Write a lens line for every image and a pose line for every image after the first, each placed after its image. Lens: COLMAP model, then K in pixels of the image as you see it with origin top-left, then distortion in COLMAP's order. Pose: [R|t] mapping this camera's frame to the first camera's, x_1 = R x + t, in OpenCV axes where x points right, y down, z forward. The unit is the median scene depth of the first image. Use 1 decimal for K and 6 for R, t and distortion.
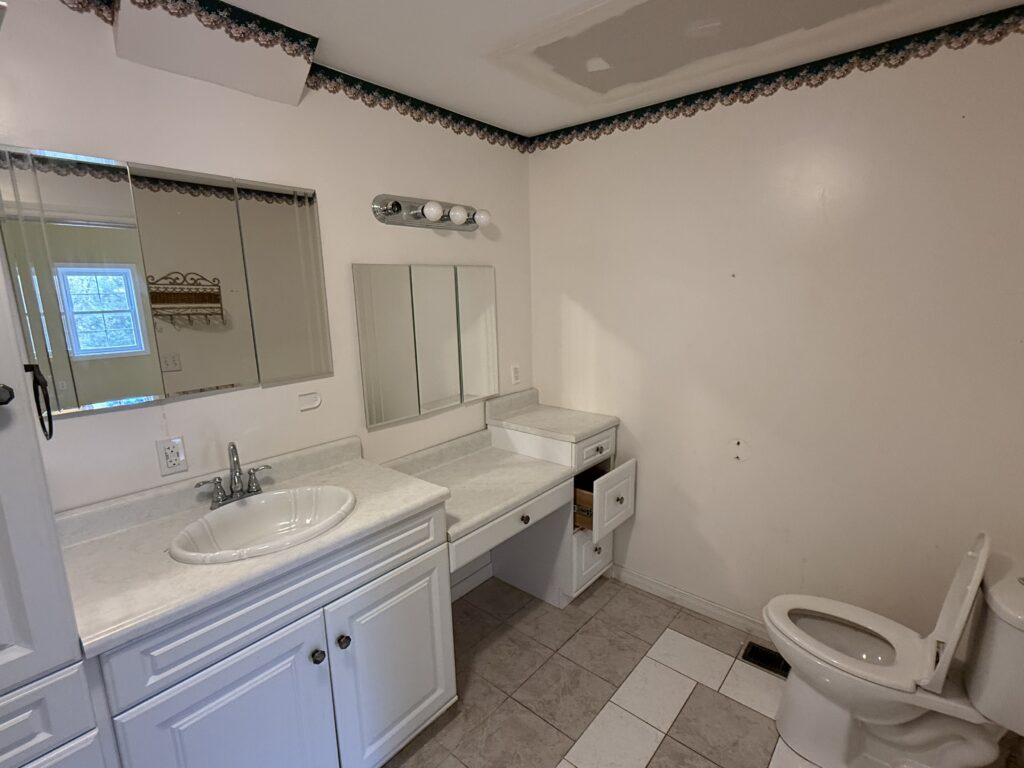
lens RADIAL K [[488.1, 0, 511.1], [0, 488.1, 385.8], [0, 0, 1]] dist [-0.002460, 0.000275]
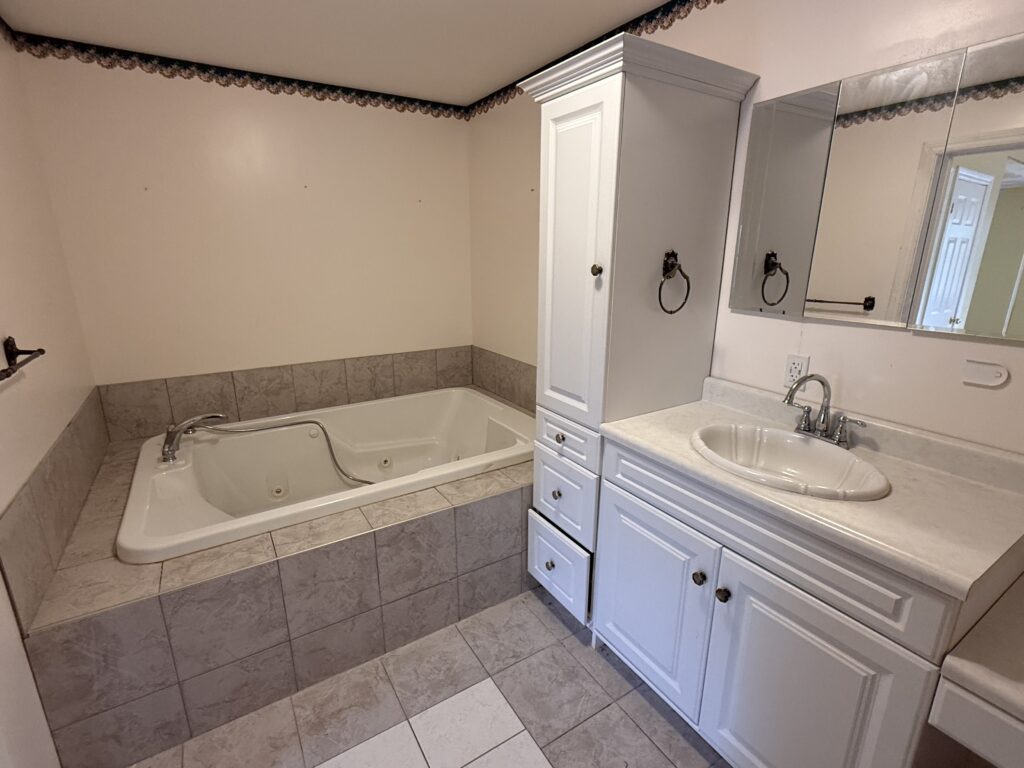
lens RADIAL K [[488.1, 0, 511.5], [0, 488.1, 383.4], [0, 0, 1]] dist [-0.002460, 0.000275]
pose [[-0.303791, 0.271333, -0.913285, 0.497792], [-0.177357, 0.925728, 0.334025, -0.083368], [0.936085, 0.263451, -0.233104, 0.702378]]
